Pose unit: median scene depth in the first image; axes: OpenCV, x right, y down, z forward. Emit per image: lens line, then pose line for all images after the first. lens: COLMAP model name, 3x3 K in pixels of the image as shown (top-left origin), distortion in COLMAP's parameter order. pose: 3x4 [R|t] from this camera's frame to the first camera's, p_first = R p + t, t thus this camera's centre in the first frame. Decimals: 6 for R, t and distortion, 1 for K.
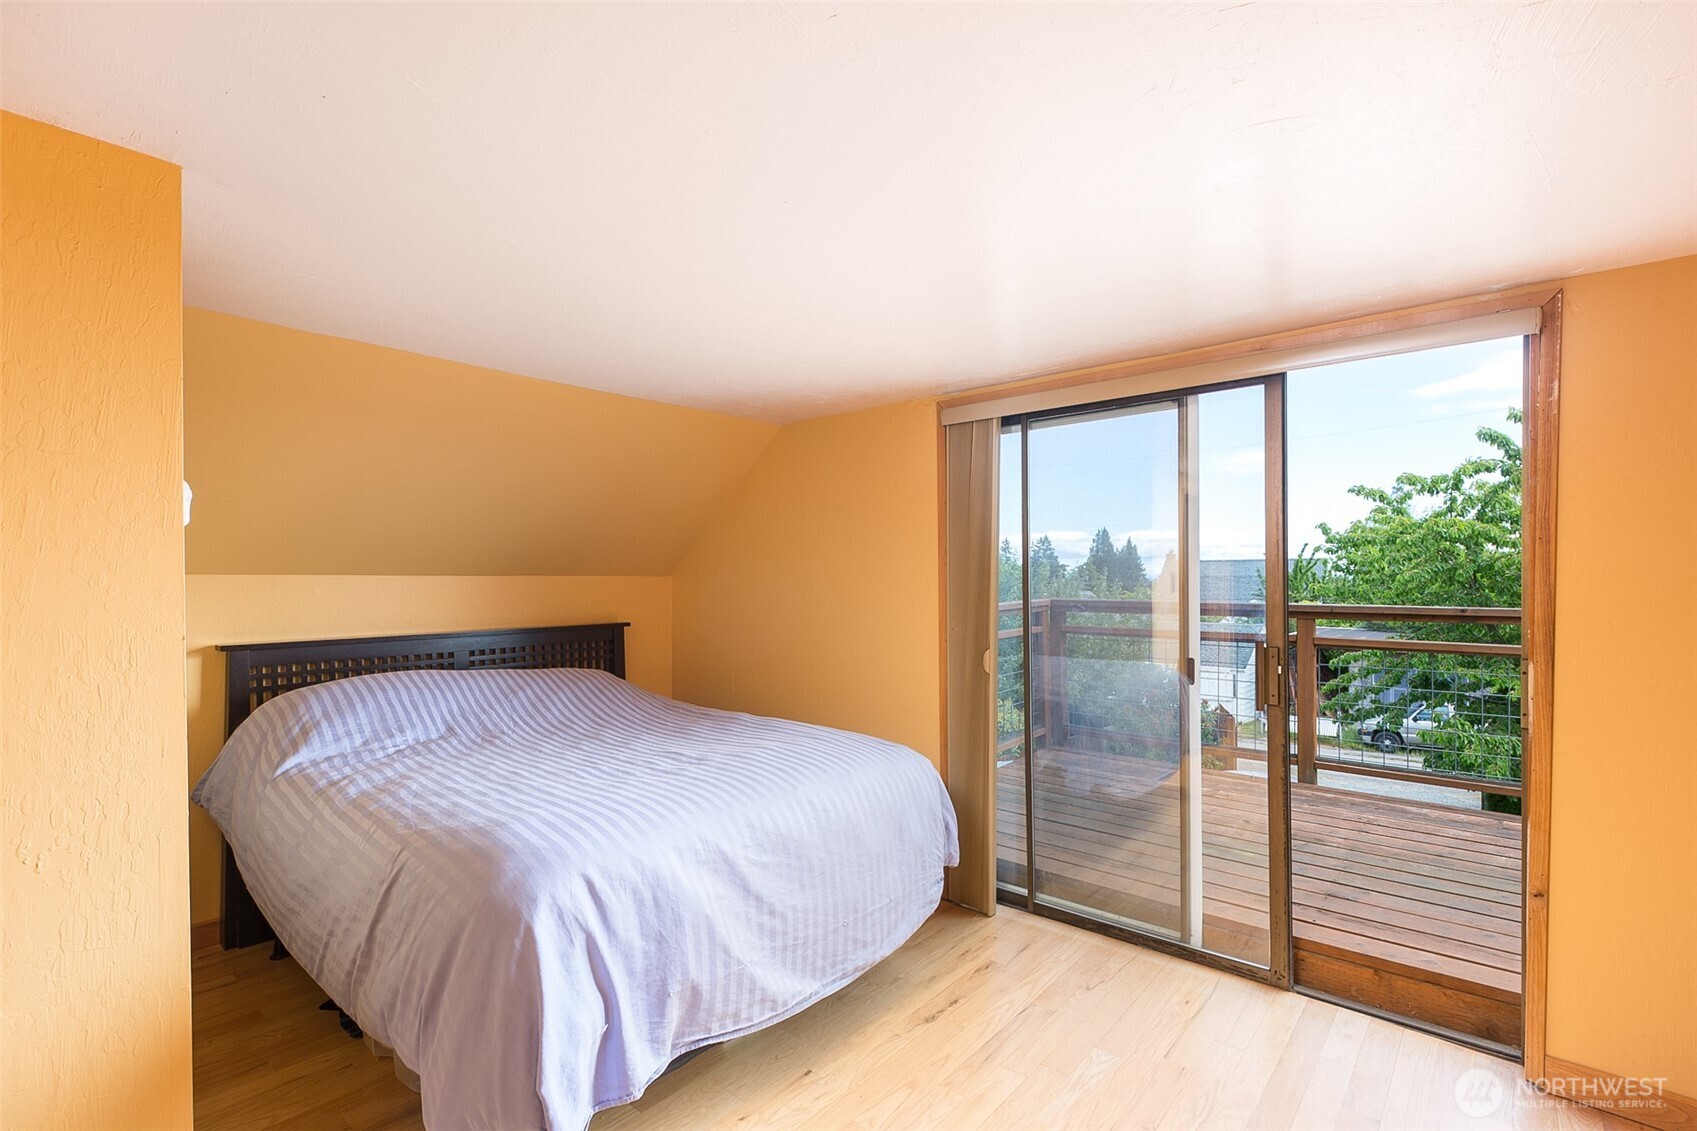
lens RADIAL K [[781.2, 0, 842.2], [0, 781.2, 578.4], [0, 0, 1]] dist [0.013300, -0.006072]
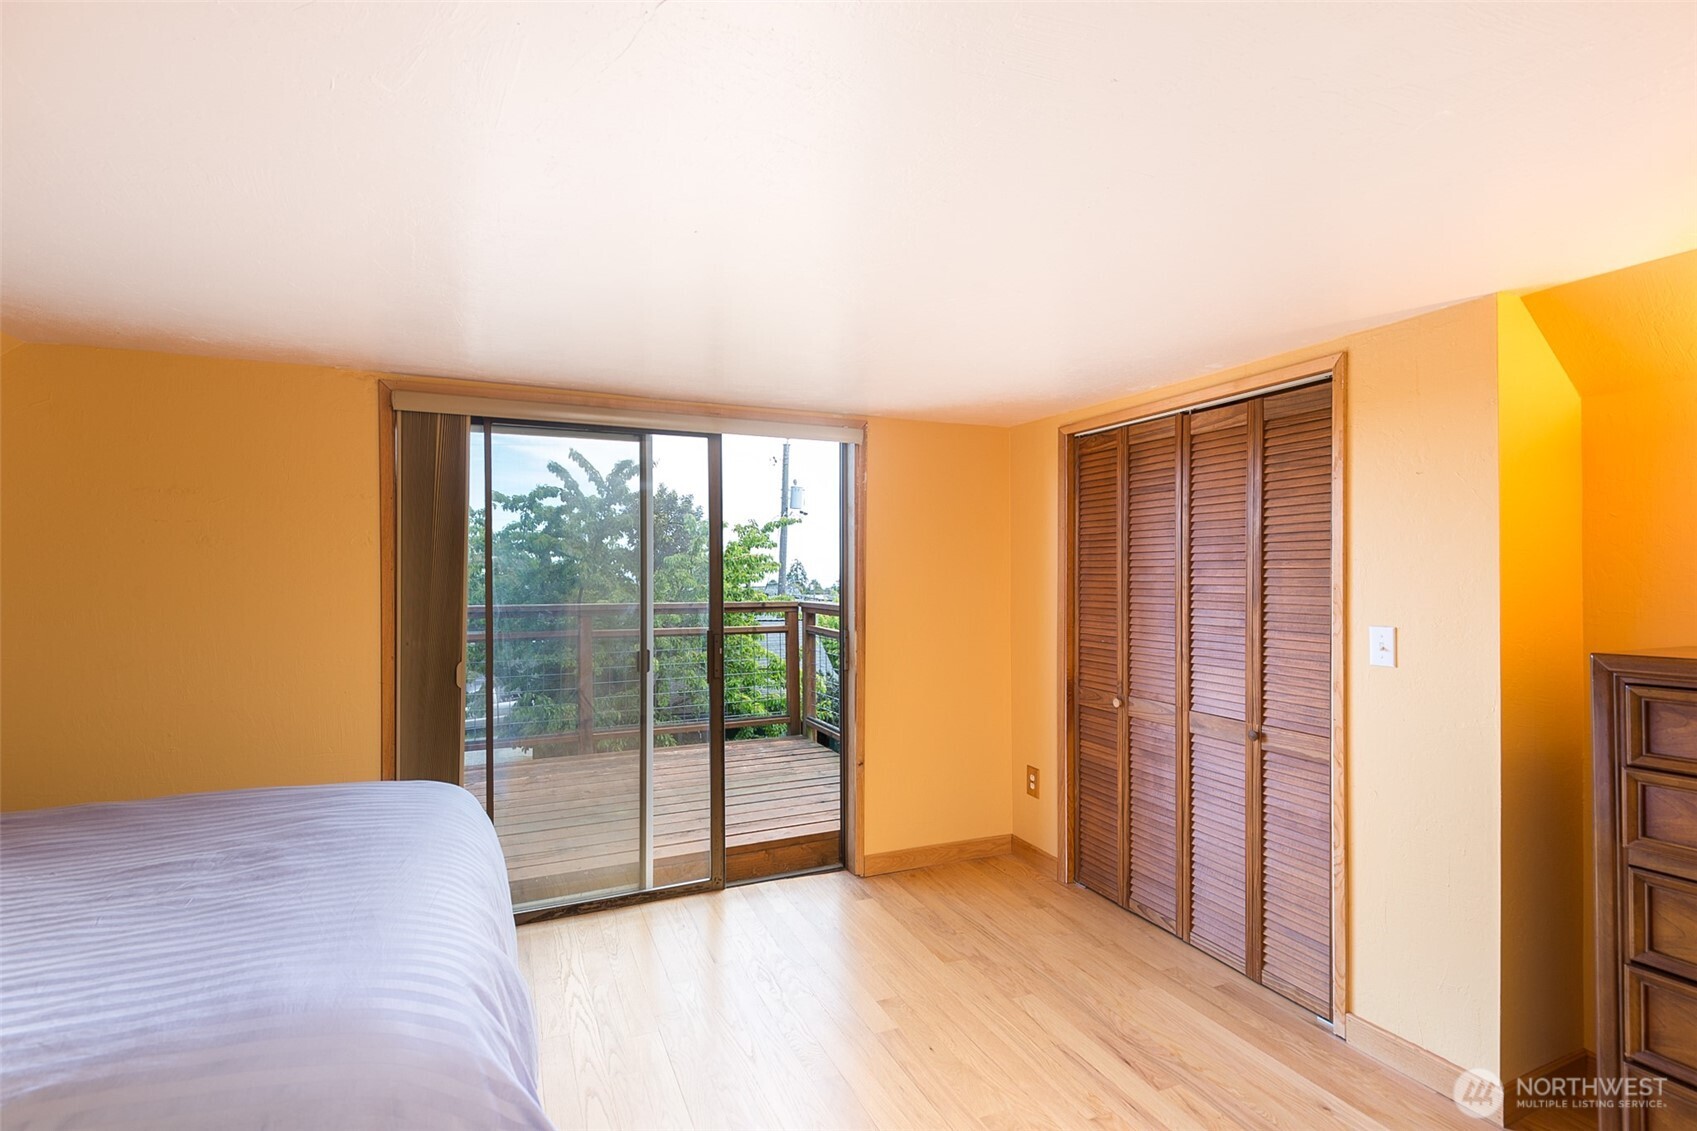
lens RADIAL K [[781.2, 0, 845.2], [0, 781.2, 567.2], [0, 0, 1]] dist [0.013300, -0.006072]
pose [[0.430698, 0.013123, 0.902401, -0.489232], [0.002648, 0.999872, -0.015804, -0.006333], [-0.902492, 0.009197, 0.430608, 0.194726]]
